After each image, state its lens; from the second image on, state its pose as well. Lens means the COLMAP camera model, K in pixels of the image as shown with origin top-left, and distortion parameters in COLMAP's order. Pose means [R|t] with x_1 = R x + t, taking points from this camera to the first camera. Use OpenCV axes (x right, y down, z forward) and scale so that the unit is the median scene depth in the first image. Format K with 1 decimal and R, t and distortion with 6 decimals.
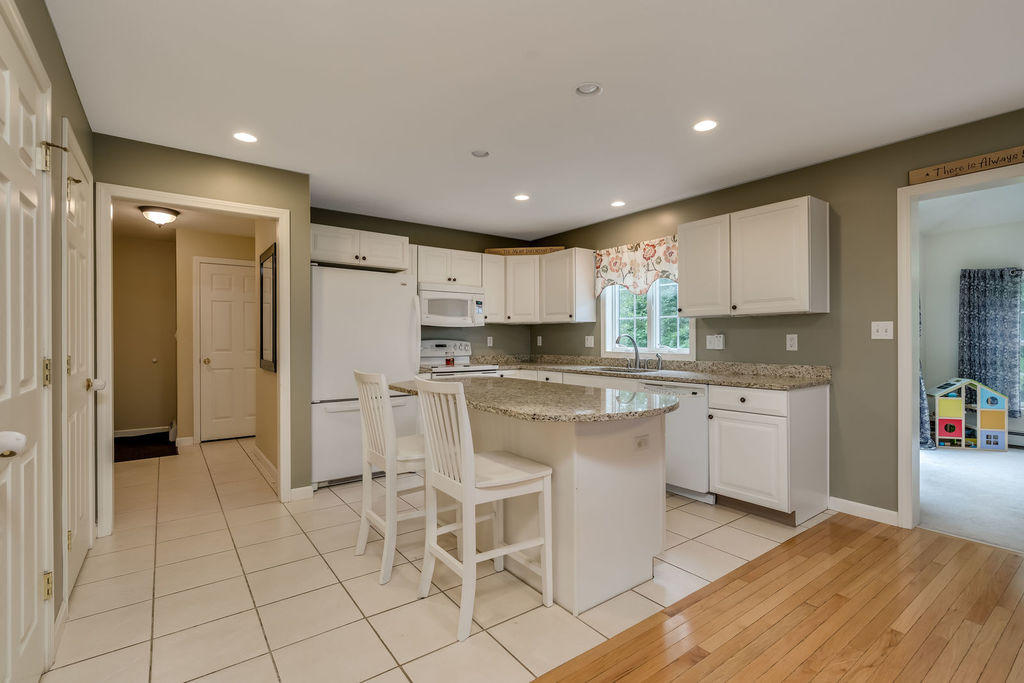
lens RADIAL K [[470.8, 0, 507.5], [0, 470.8, 335.4], [0, 0, 1]] dist [0.000049, 0.000049]
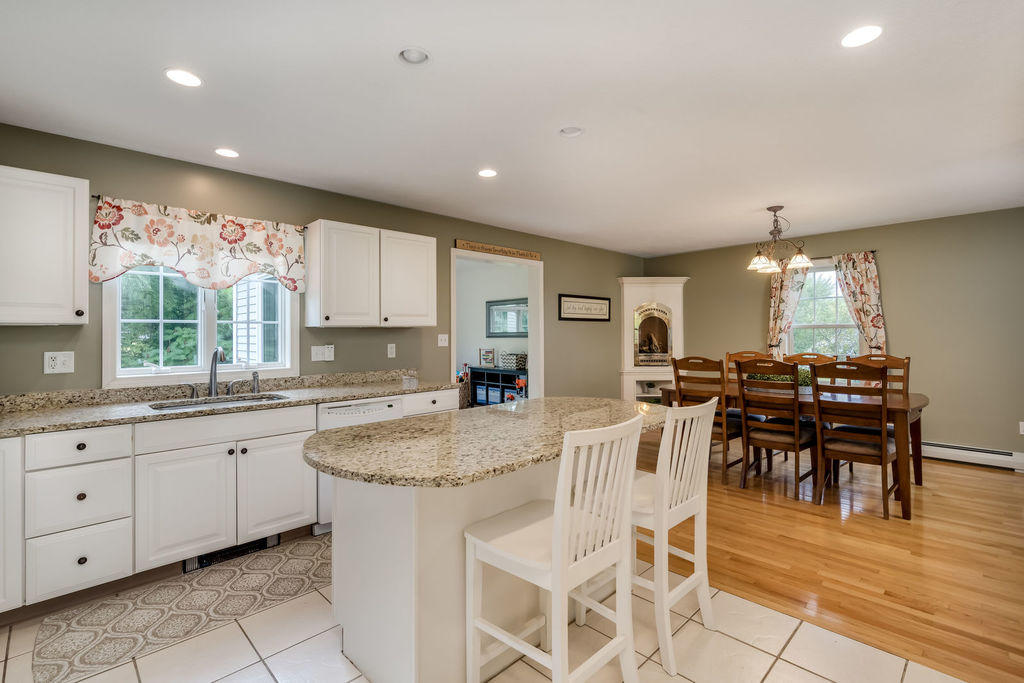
lens RADIAL K [[470.8, 0, 507.5], [0, 470.8, 335.4], [0, 0, 1]] dist [0.000049, 0.000049]
pose [[-0.140650, -0.002144, 0.990057, -0.488729], [0.001418, 0.999996, 0.002367, -0.020708], [-0.990058, 0.001737, -0.140647, 0.707896]]
